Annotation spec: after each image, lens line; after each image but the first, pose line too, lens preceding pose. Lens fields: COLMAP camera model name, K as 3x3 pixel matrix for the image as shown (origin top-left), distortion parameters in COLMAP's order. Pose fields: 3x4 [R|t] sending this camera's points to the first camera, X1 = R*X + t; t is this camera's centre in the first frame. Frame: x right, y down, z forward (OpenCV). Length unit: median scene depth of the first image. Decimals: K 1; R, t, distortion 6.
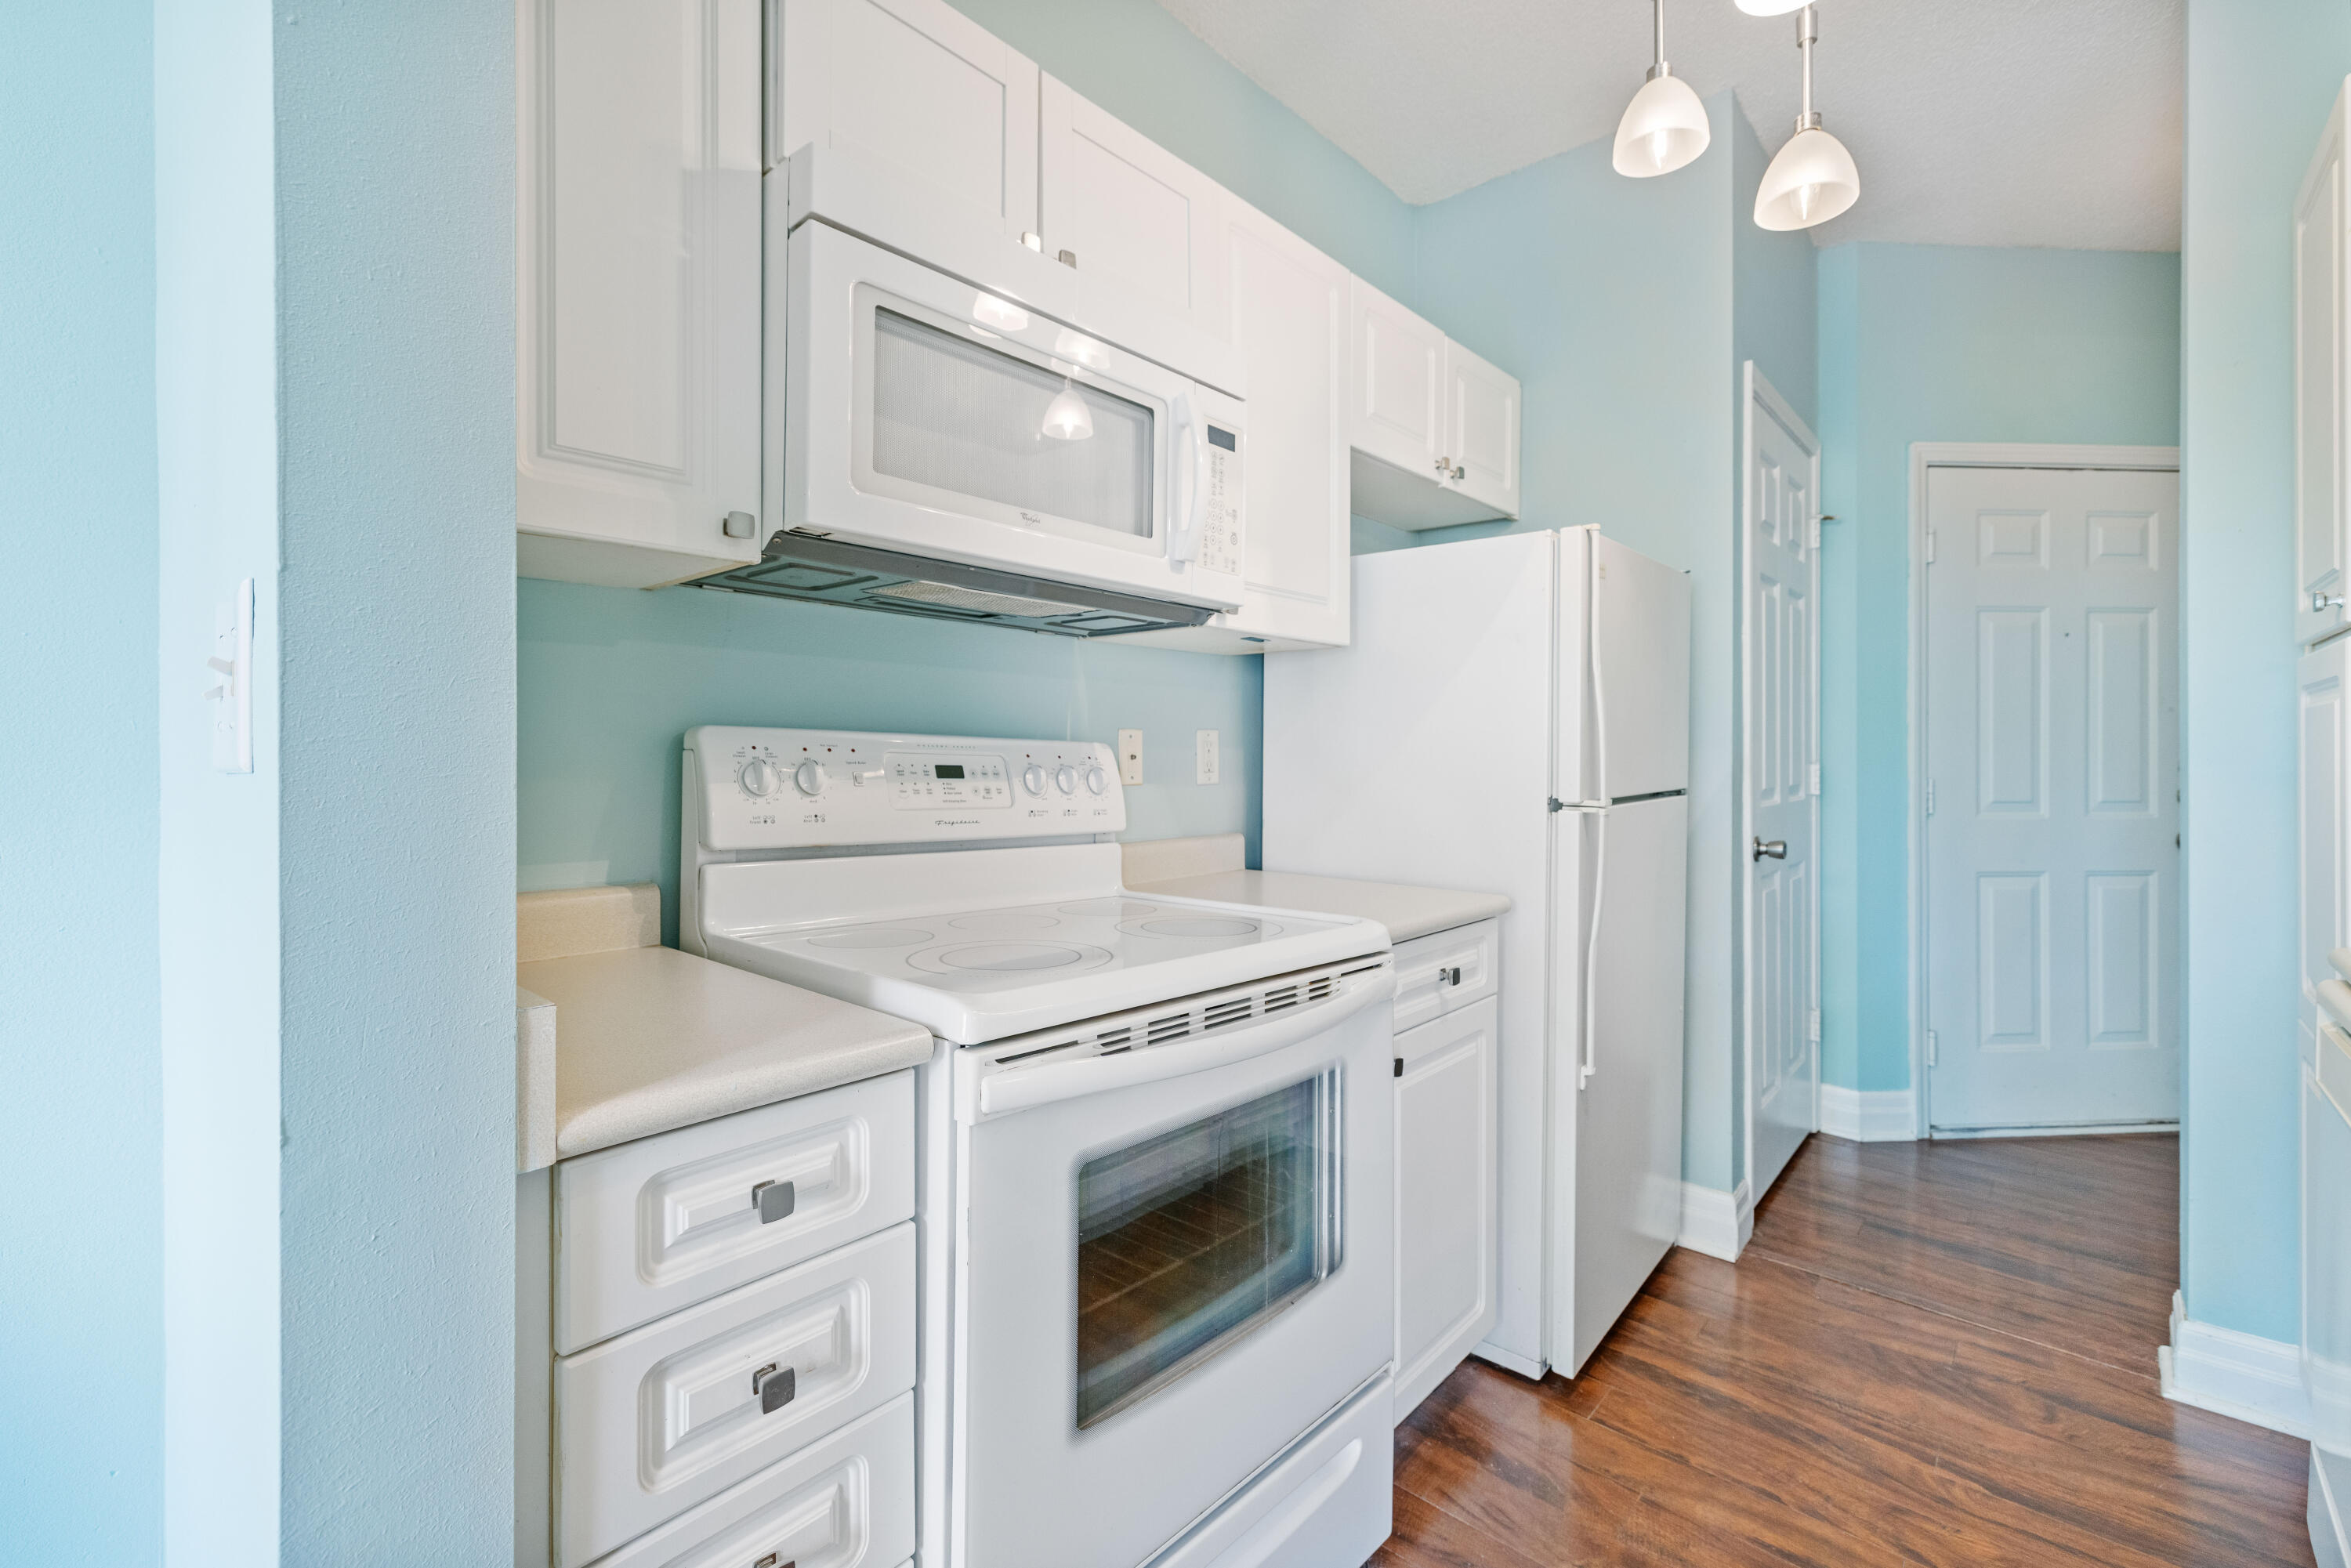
lens RADIAL K [[1022.7, 0, 1188.2], [0, 1022.7, 758.0], [0, 0, 1]] dist [0.003932, 0.000805]
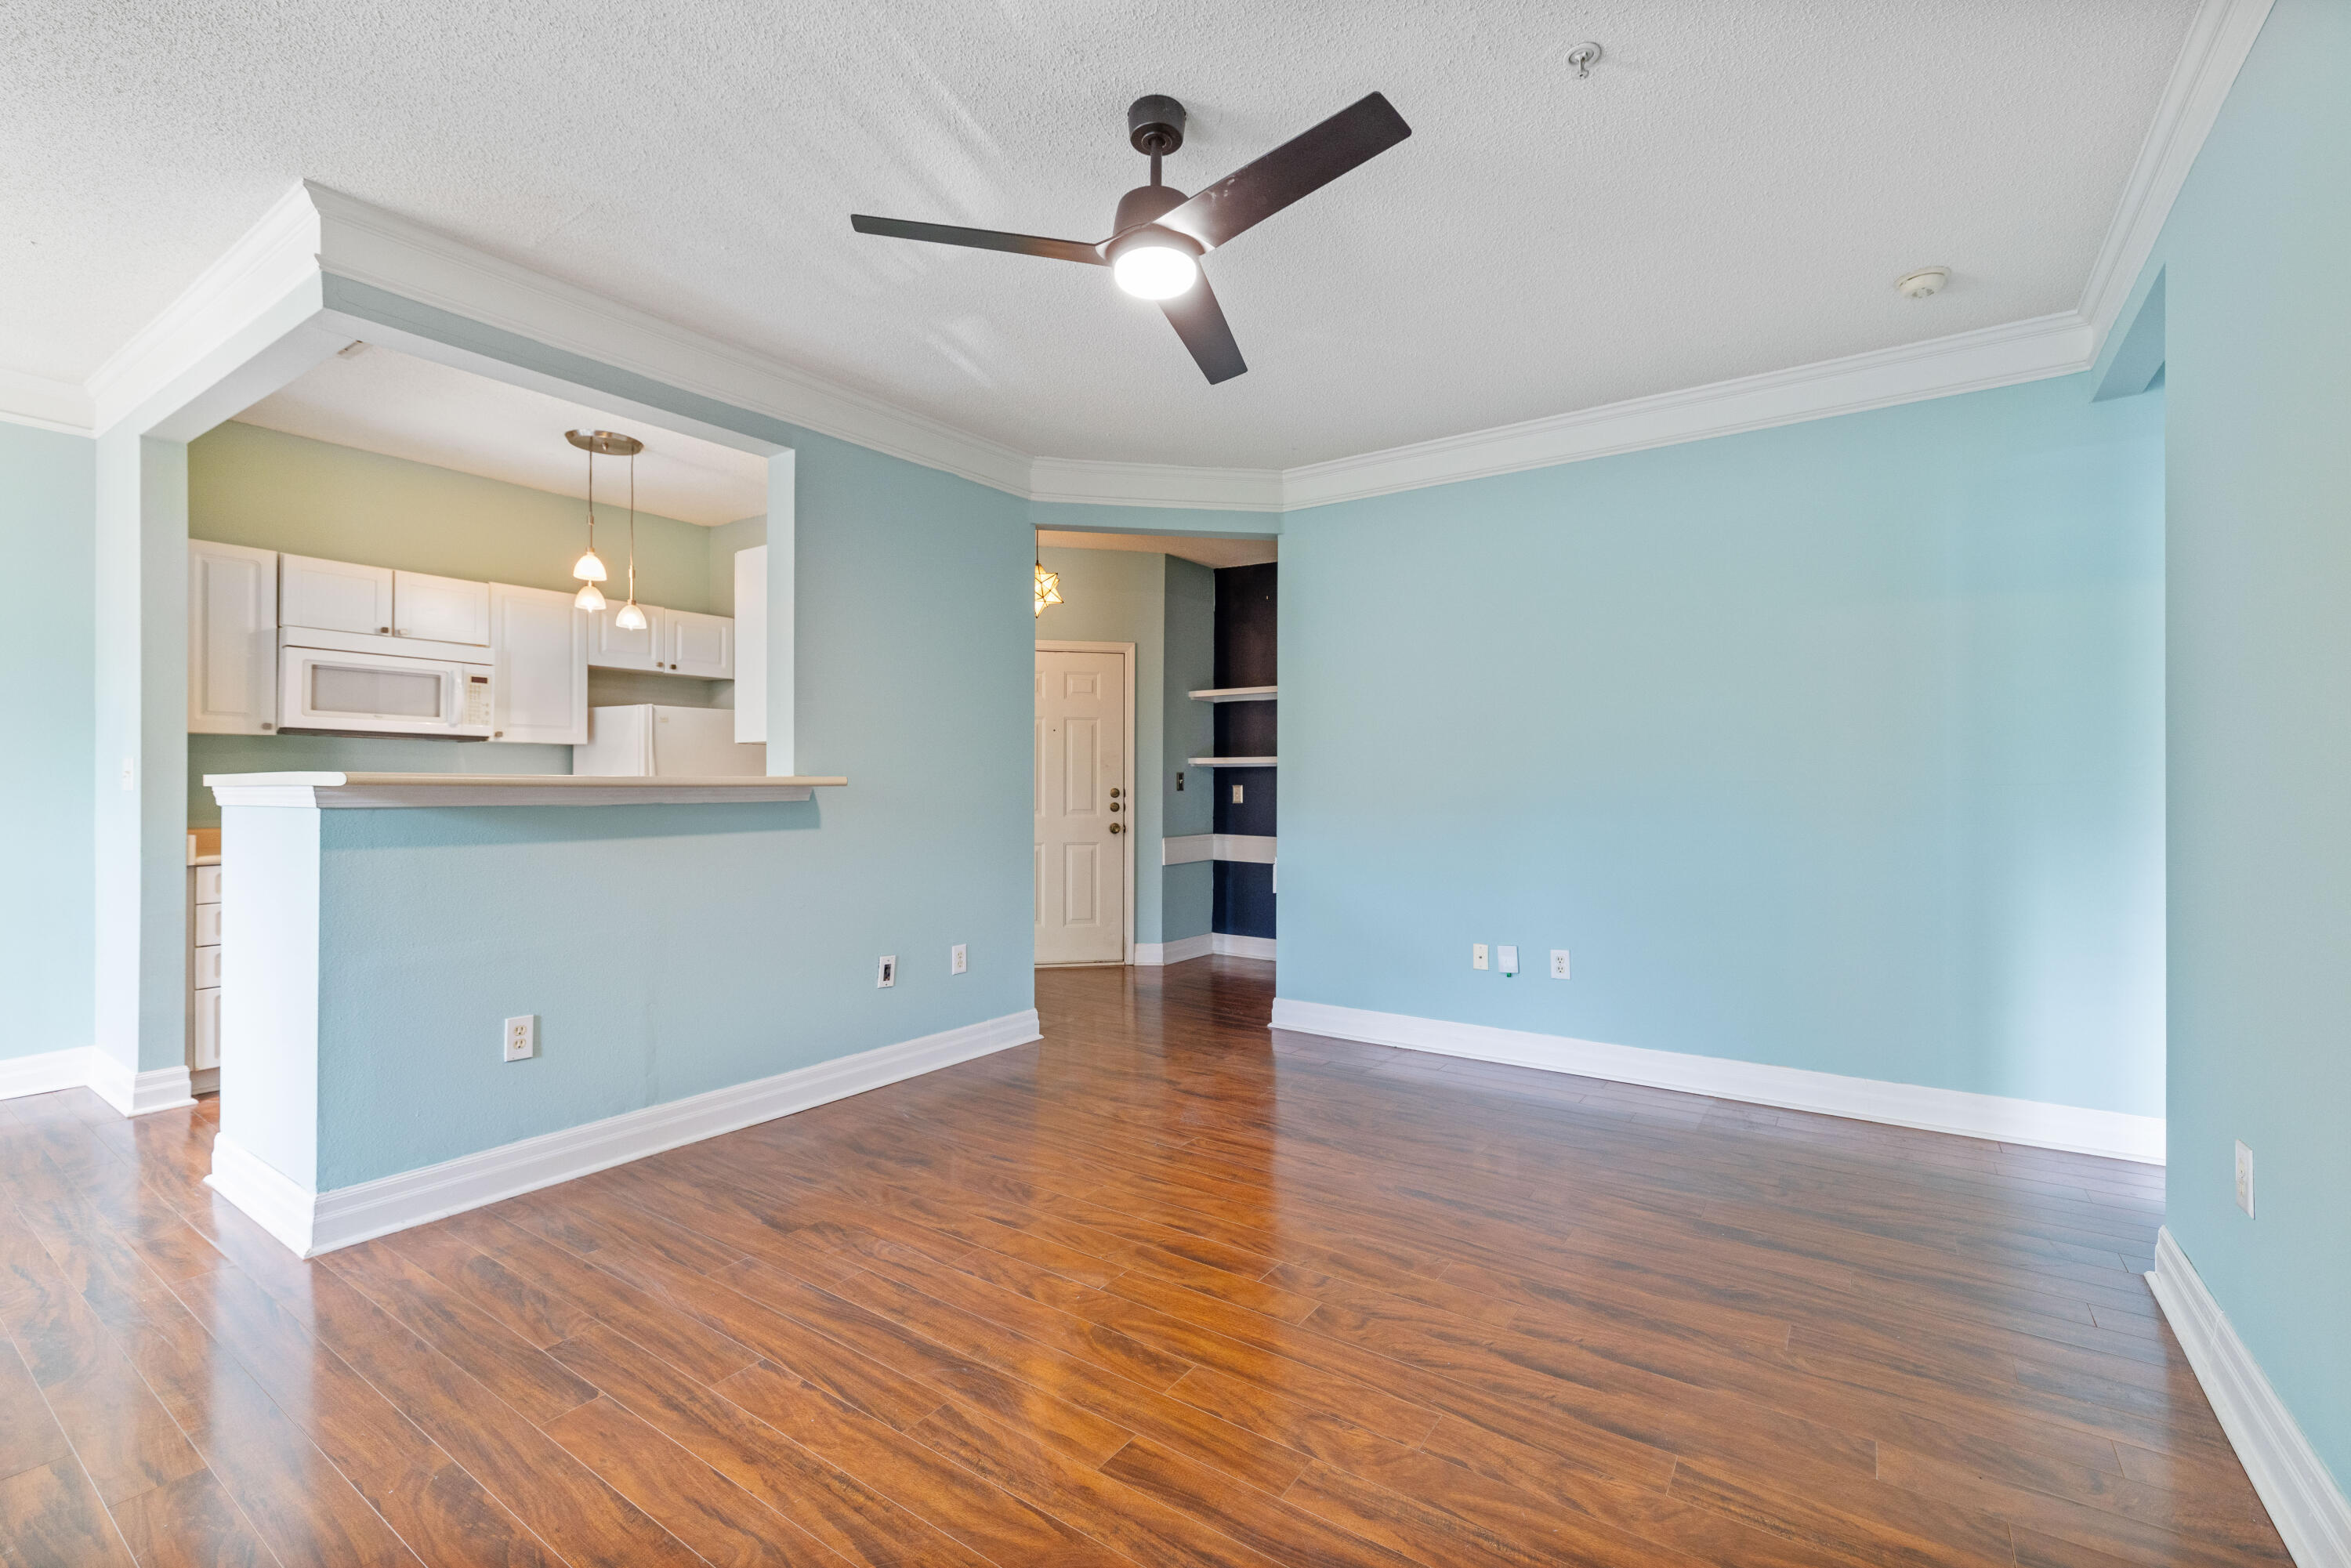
lens RADIAL K [[1022.7, 0, 1165.5], [0, 1022.7, 772.7], [0, 0, 1]] dist [0.003932, 0.000805]
pose [[0.994797, 0.003709, 0.101814, 1.622934], [-0.002245, 0.999893, -0.014484, -0.006666], [-0.101857, 0.014180, 0.994698, -2.029851]]
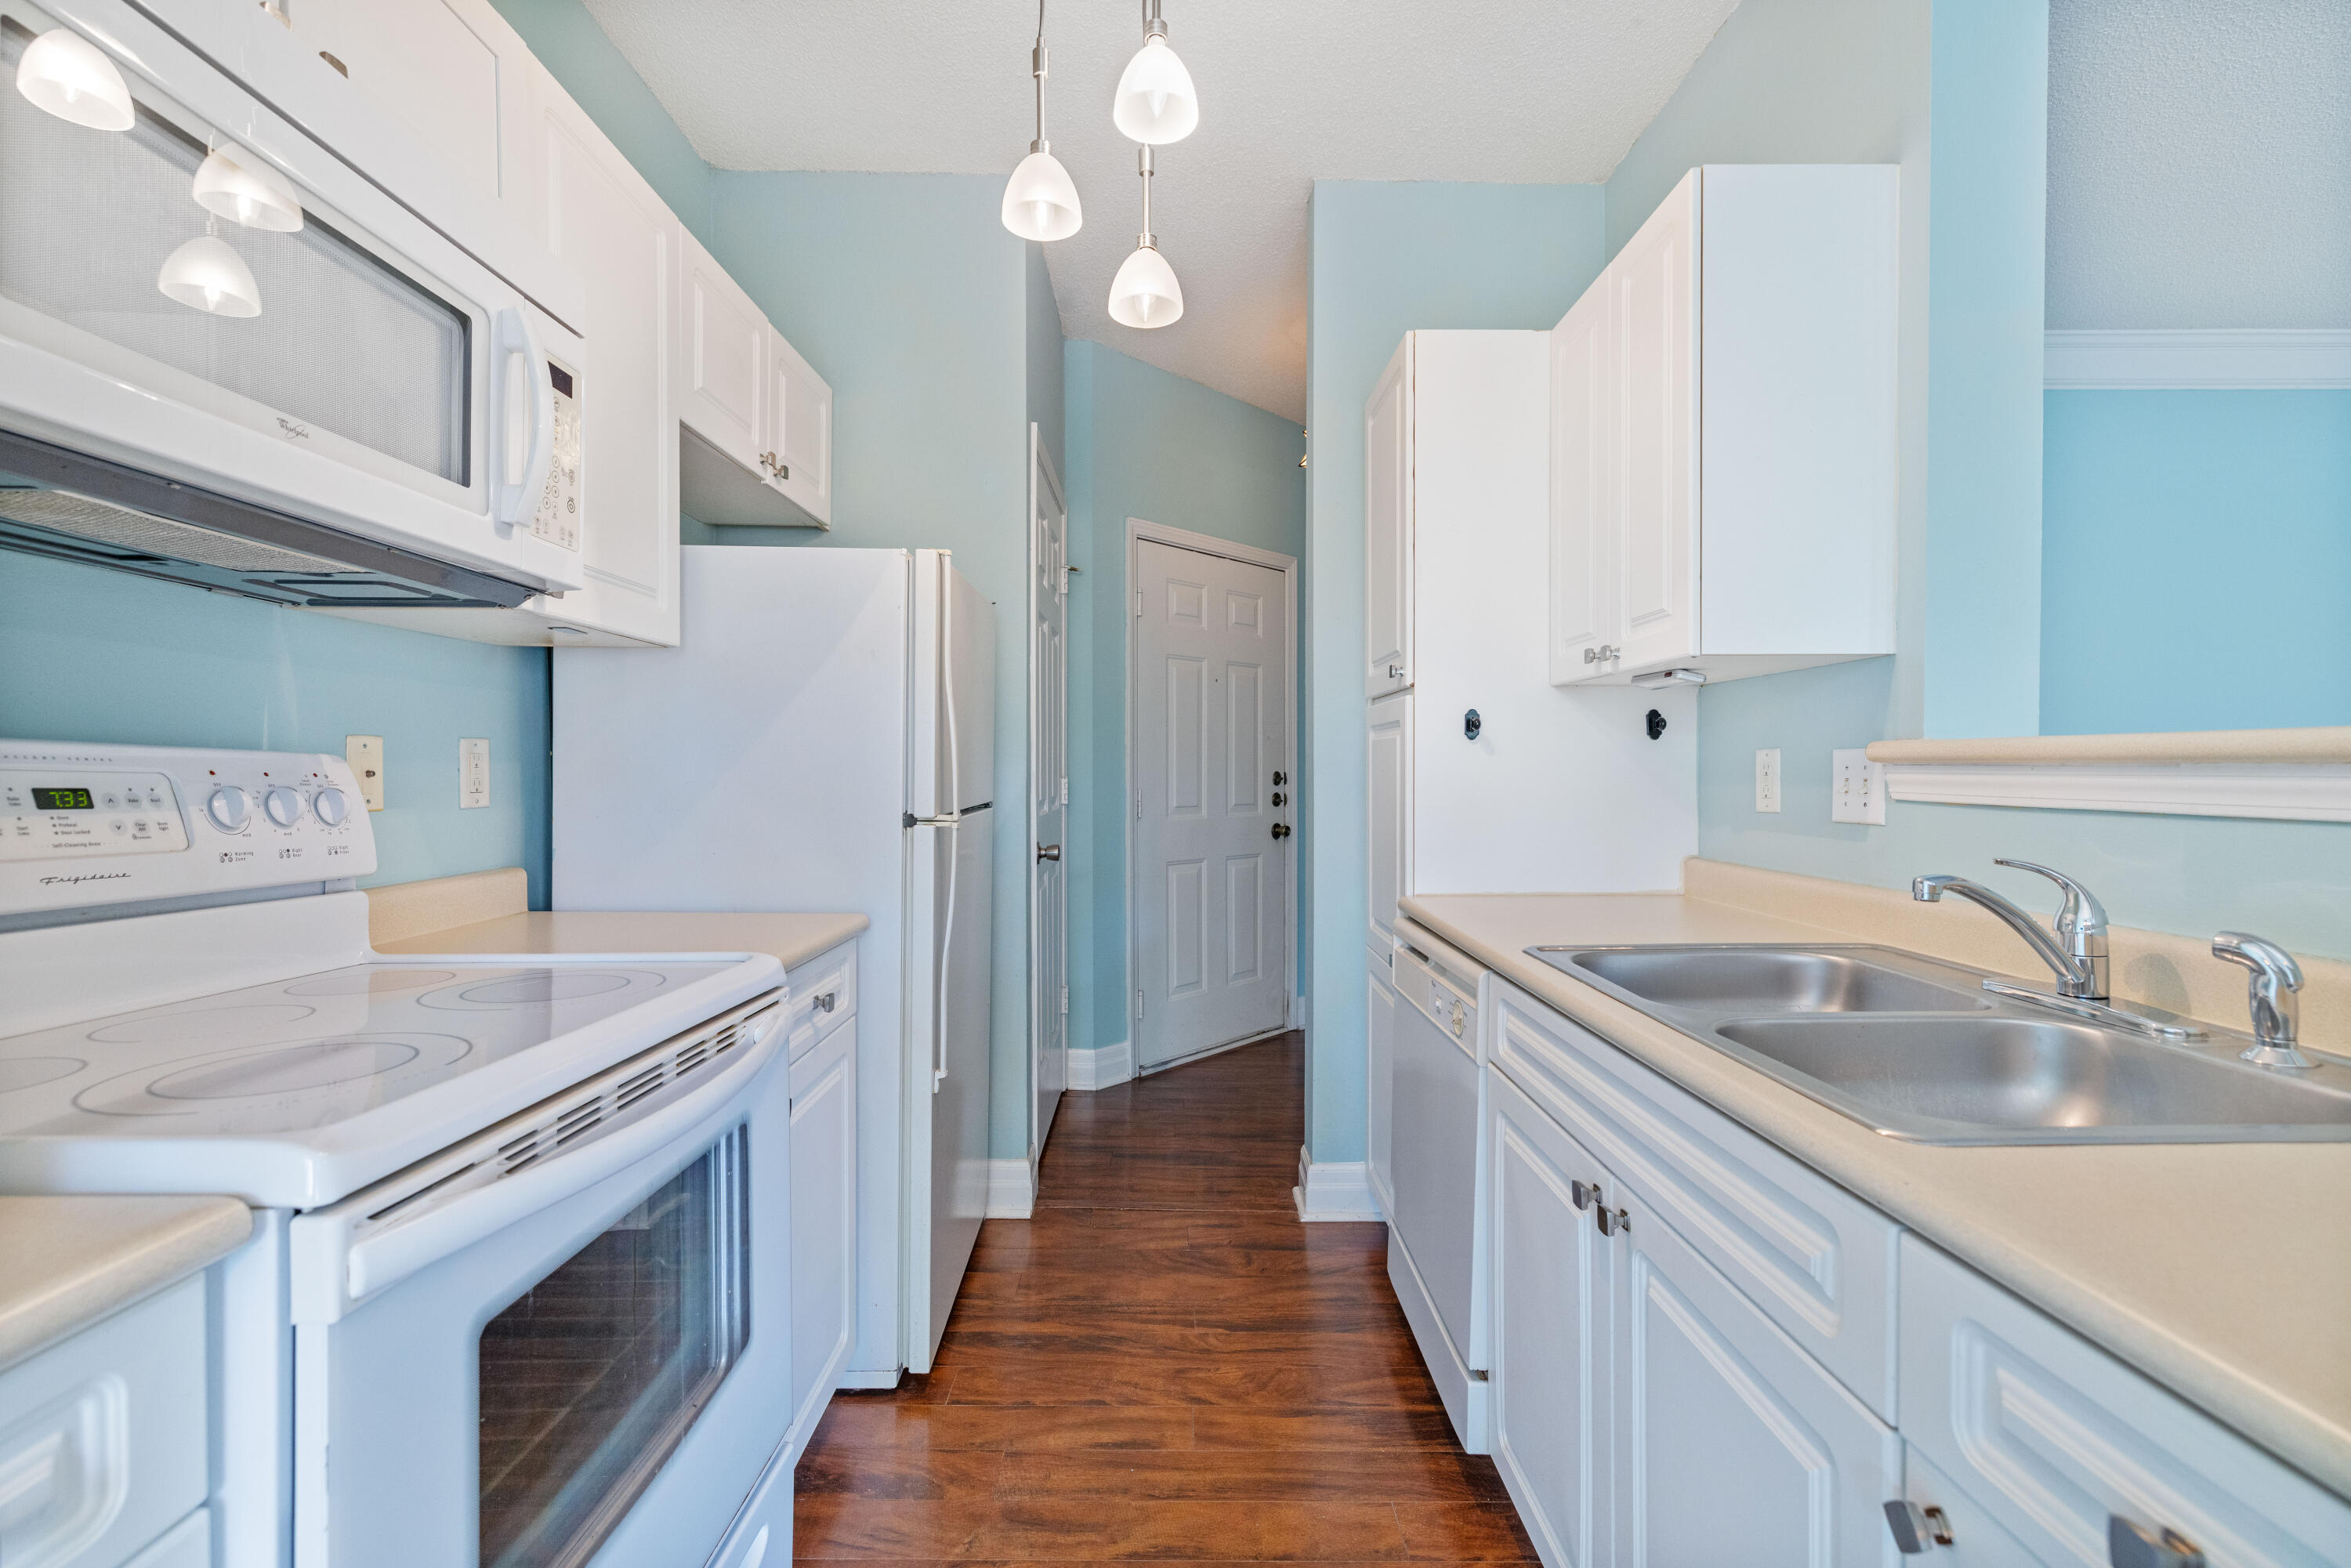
lens RADIAL K [[1022.7, 0, 1174.9], [0, 1022.7, 782.0], [0, 0, 1]] dist [0.003932, 0.000805]
pose [[0.746446, -0.006758, 0.665411, -0.135851], [-0.000129, 0.999947, 0.010300, -0.003133], [-0.665446, -0.007774, 0.746406, 0.070082]]
